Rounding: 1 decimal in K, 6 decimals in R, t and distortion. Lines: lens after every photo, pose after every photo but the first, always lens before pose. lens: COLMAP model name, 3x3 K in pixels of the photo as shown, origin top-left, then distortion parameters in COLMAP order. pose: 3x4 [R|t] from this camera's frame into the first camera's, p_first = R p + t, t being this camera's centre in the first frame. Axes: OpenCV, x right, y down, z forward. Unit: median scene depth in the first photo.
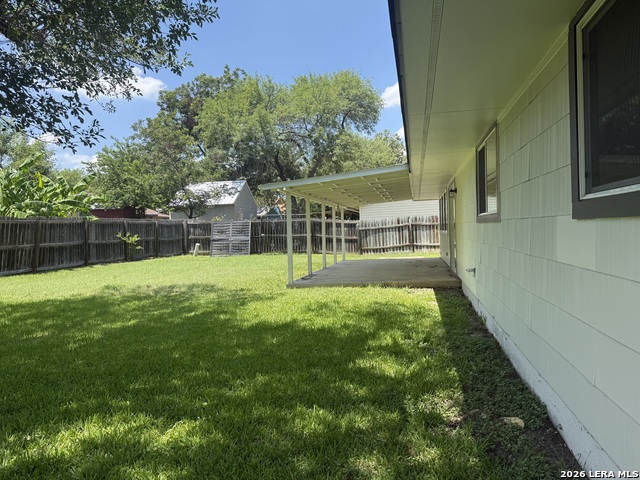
lens RADIAL K [[441.6, 0, 319.8], [0, 441.6, 240.7], [0, 0, 1]] dist [-0.002060, -0.028469]
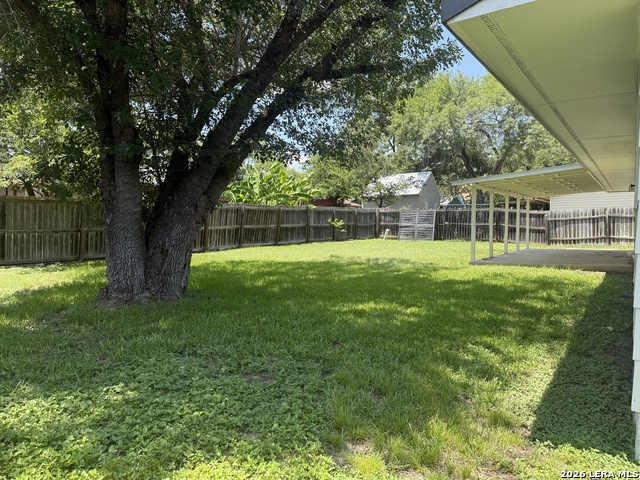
lens RADIAL K [[441.6, 0, 294.7], [0, 441.6, 255.8], [0, 0, 1]] dist [-0.002060, -0.028469]
pose [[0.899980, 0.055605, -0.432370, 0.009308], [-0.030182, 0.997400, 0.065446, 0.007673], [0.434885, -0.045851, 0.899318, -0.159495]]
